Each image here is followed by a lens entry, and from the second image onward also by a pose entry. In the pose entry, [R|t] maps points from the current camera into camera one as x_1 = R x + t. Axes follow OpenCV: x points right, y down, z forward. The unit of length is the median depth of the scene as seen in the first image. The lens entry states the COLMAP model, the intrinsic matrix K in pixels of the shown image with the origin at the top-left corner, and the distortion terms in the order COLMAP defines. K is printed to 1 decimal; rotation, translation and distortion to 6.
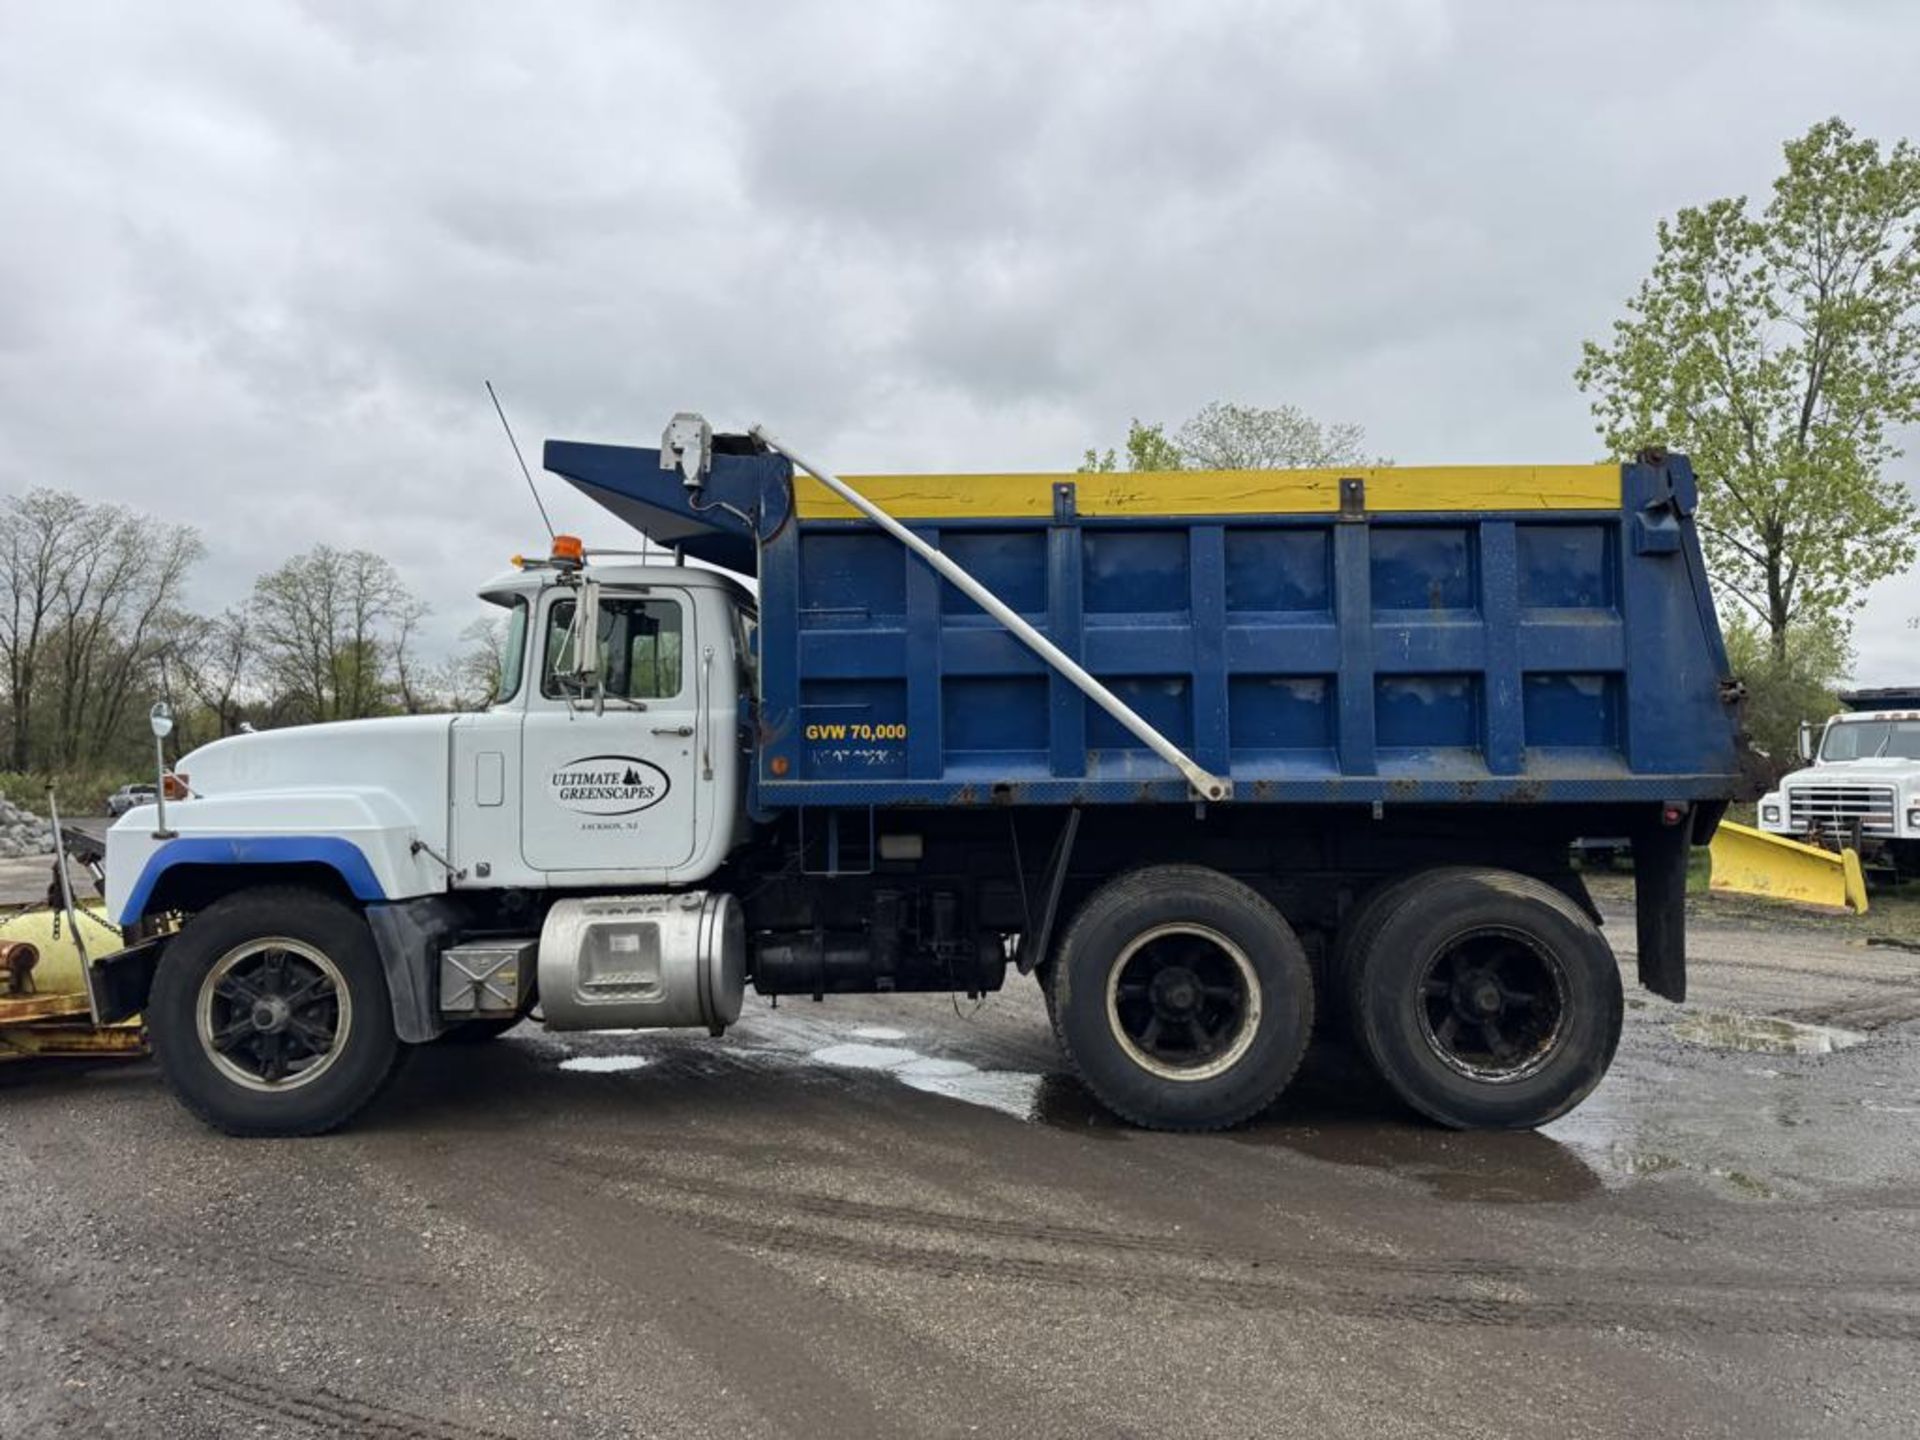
lens RADIAL K [[1329.6, 0, 962.9], [0, 1329.6, 711.8], [0, 0, 1]] dist [0.163633, -0.335248]
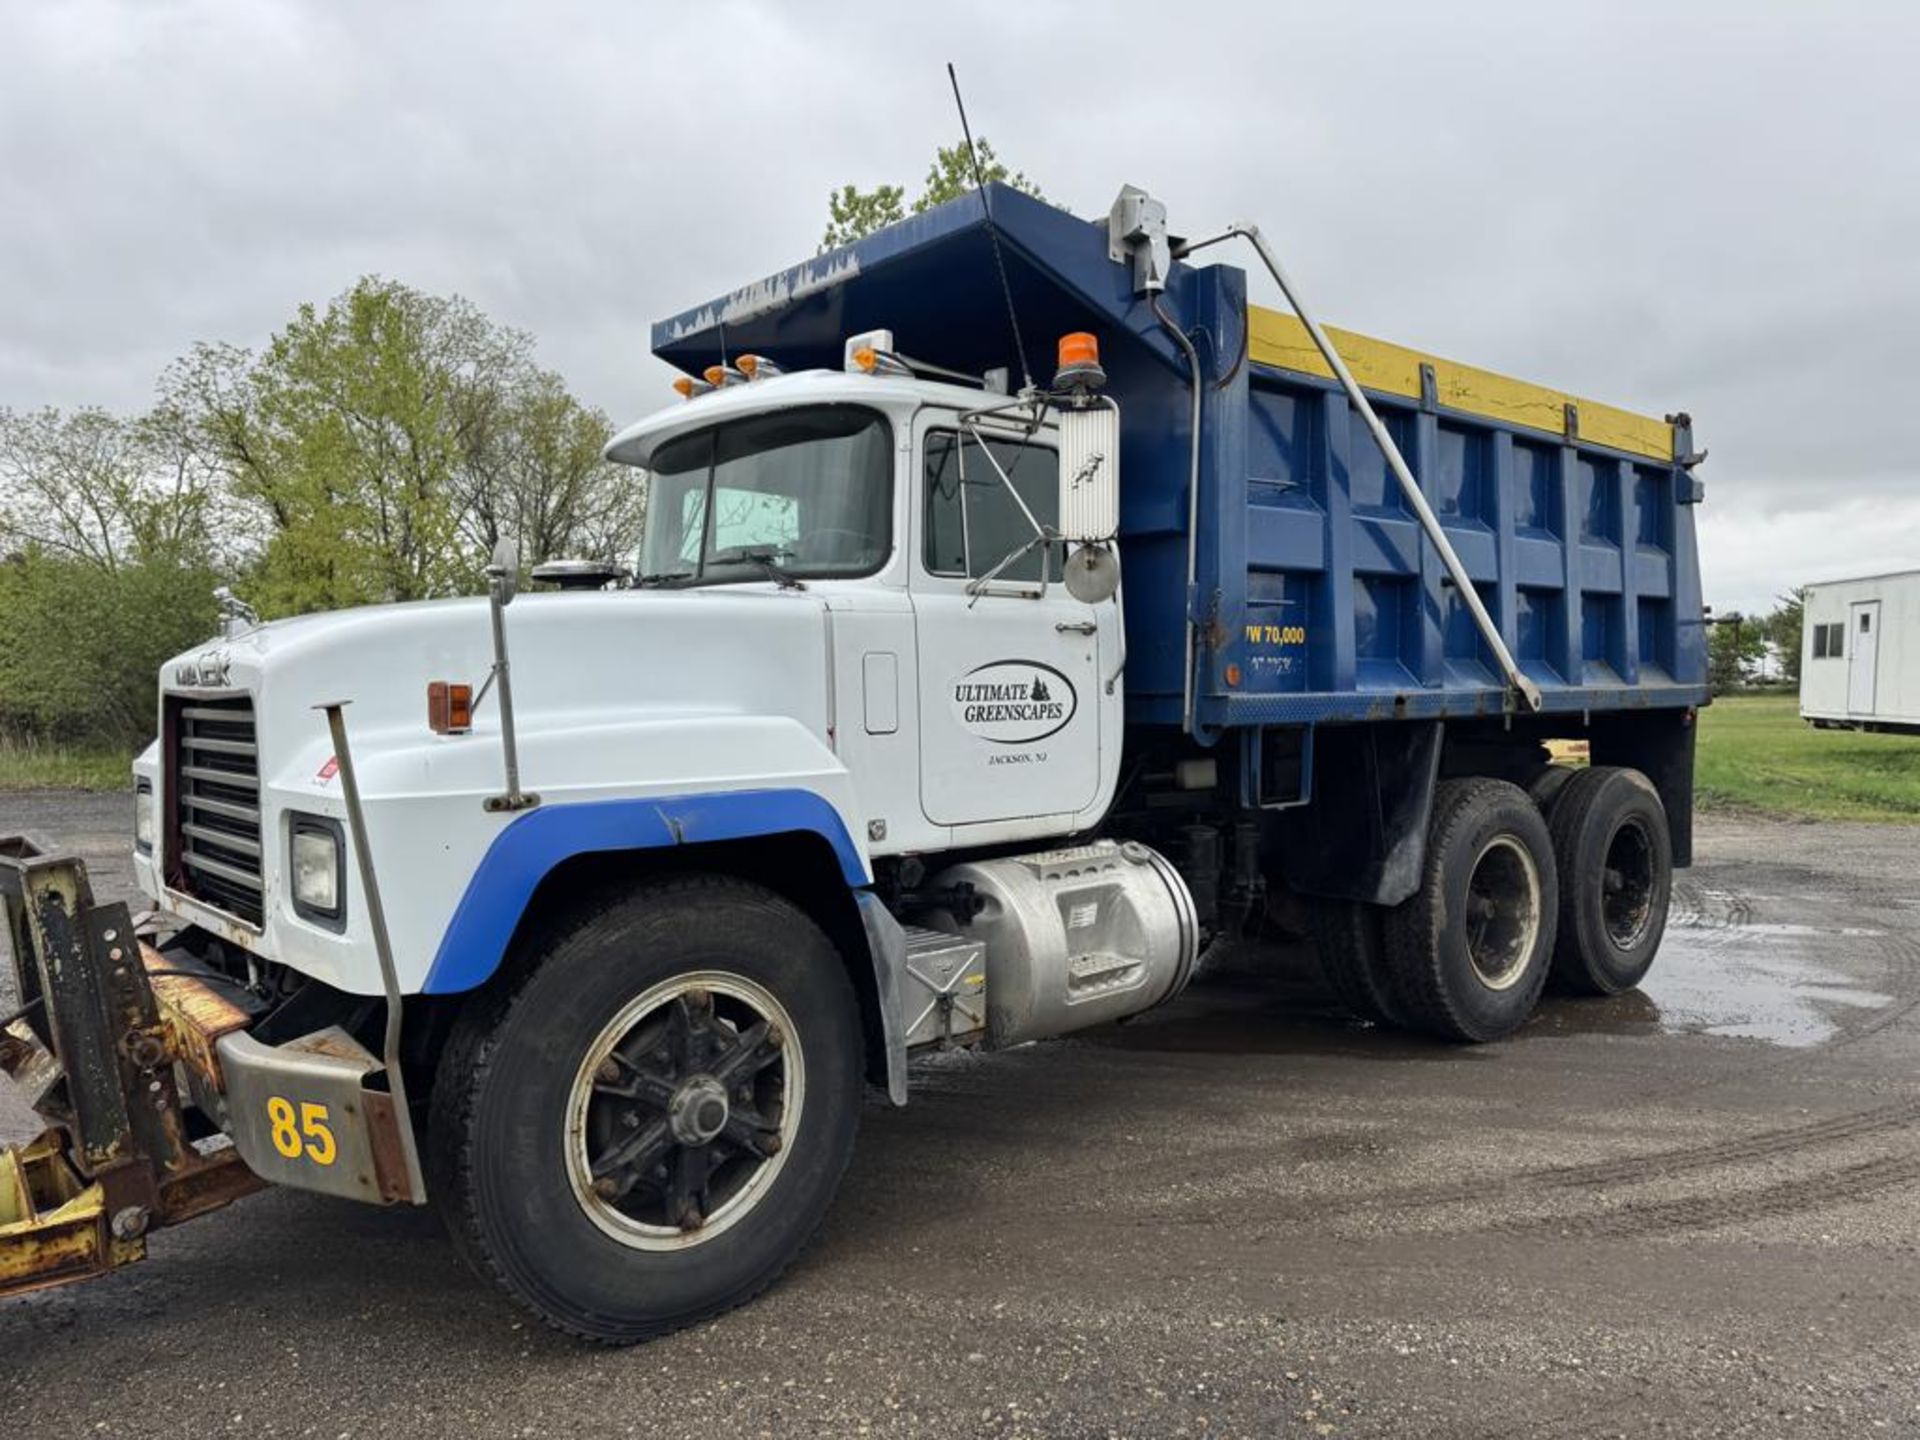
lens RADIAL K [[1342.4, 0, 964.9], [0, 1342.4, 726.1], [0, 0, 1]] dist [0.115169, -0.142058]
pose [[0.742912, -0.018630, 0.669130, -0.794106], [-0.021235, 0.998454, 0.051375, 0.033222], [-0.669052, -0.052376, 0.741368, 0.511293]]
